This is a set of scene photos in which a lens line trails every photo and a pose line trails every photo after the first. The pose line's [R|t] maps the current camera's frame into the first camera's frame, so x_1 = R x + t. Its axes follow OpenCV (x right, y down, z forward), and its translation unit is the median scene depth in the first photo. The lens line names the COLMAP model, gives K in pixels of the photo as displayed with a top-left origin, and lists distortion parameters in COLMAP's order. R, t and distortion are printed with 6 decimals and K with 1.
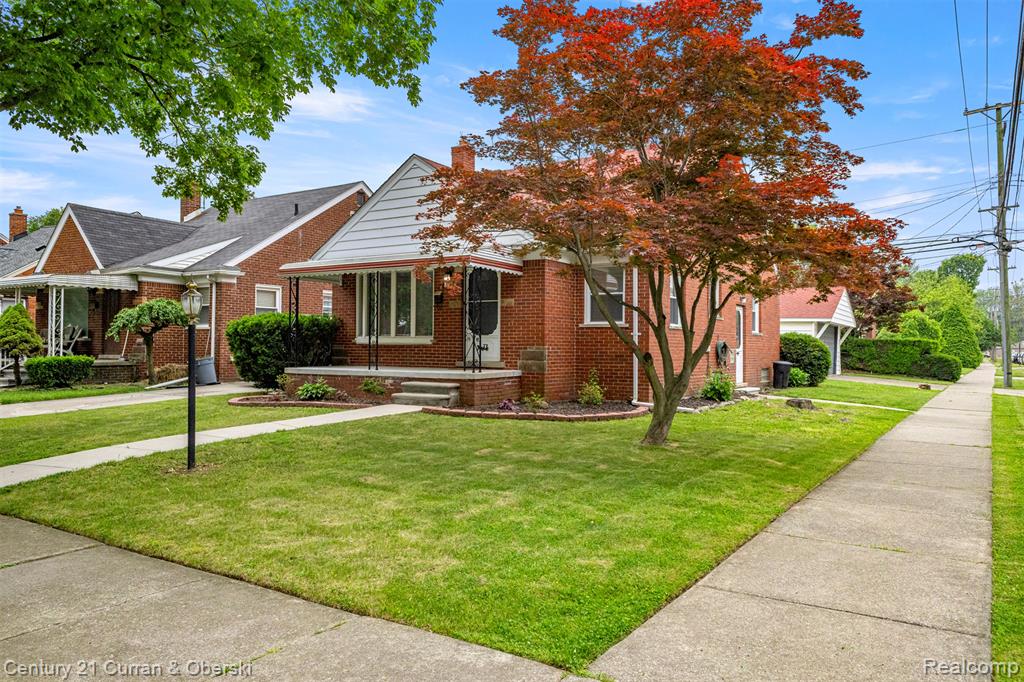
lens RADIAL K [[756.1, 0, 511.0], [0, 756.1, 342.1], [0, 0, 1]] dist [0.029132, 0.000195]
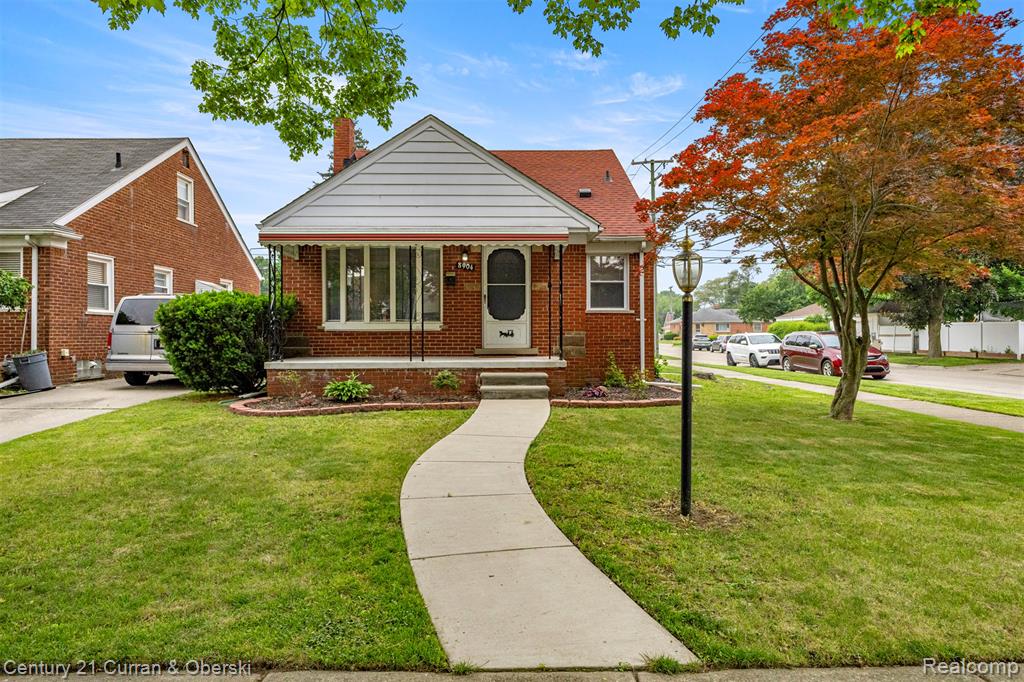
lens RADIAL K [[631.1, 0, 512.0], [0, 631.1, 337.7], [0, 0, 1]] dist [-0.010367, -0.000783]
pose [[0.817294, -0.013334, 0.576066, -0.462935], [0.004767, 0.999854, 0.016381, -0.000621], [-0.576201, -0.010642, 0.817239, 0.333883]]
